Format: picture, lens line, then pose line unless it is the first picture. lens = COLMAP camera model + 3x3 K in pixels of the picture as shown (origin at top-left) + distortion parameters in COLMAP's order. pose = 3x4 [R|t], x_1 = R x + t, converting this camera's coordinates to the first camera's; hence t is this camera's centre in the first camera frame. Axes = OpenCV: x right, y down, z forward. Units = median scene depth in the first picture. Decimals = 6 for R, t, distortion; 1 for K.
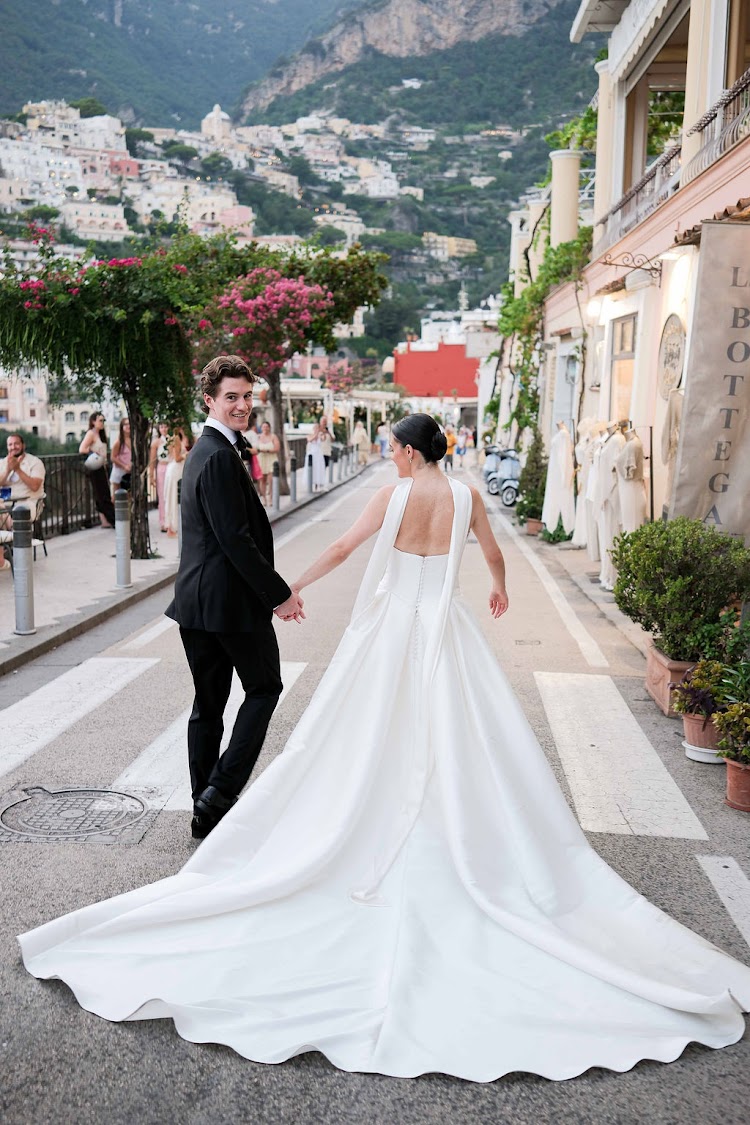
lens RADIAL K [[1110.3, 0, 375.0], [0, 1110.3, 562.5], [0, 0, 1]] dist [0.009812, 0.002132]
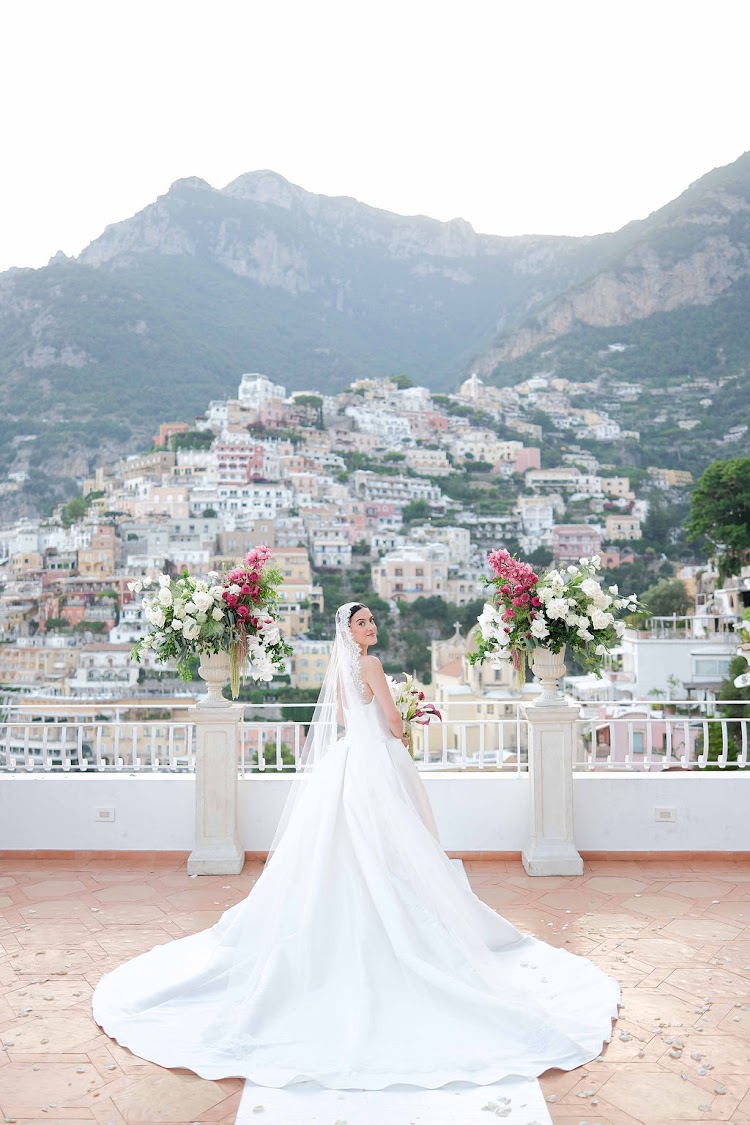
lens RADIAL K [[1132.9, 0, 376.9], [0, 1132.9, 556.3], [0, 0, 1]] dist [0.000973, 0.018641]
pose [[0.990281, -0.020513, -0.137560, -0.067790], [-0.010283, 0.975559, -0.219499, 0.055848], [0.138701, 0.218780, 0.965866, -0.161749]]
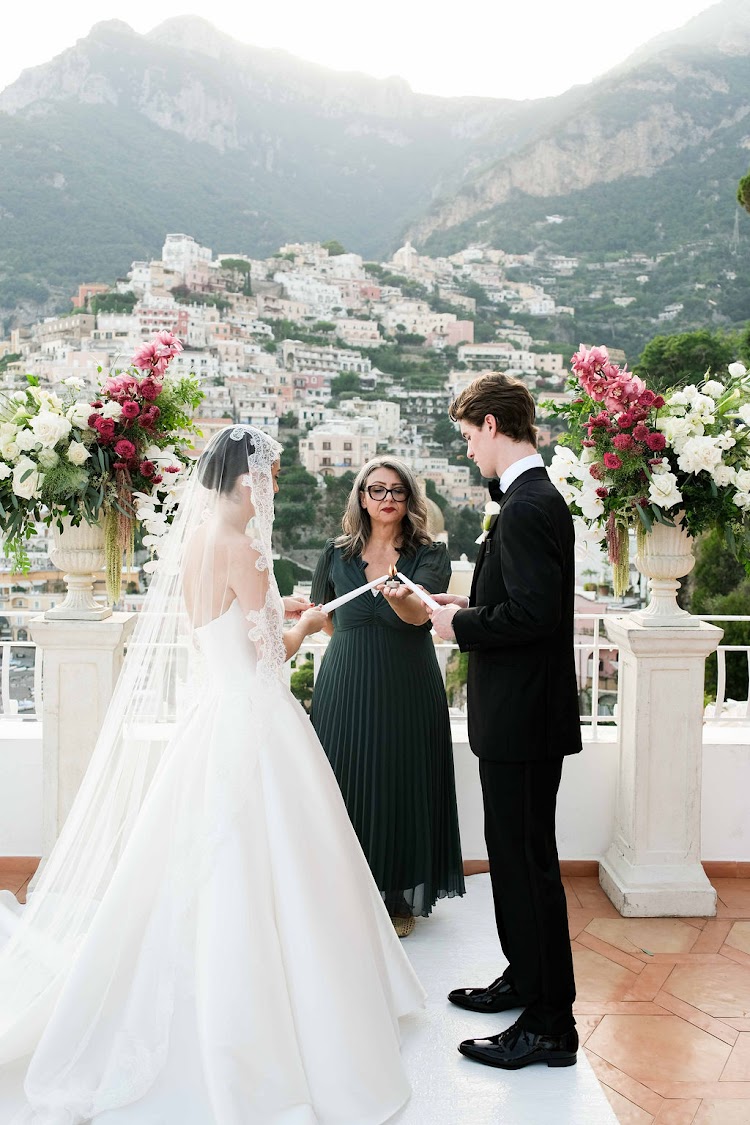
lens RADIAL K [[1142.8, 0, 361.2], [0, 1142.8, 544.1], [0, 0, 1]] dist [0.020990, -0.031142]
pose [[0.996125, 0.010142, -0.087363, -0.068846], [-0.020849, 0.992246, -0.122528, 0.054932], [0.085443, 0.123875, 0.988612, -0.156606]]
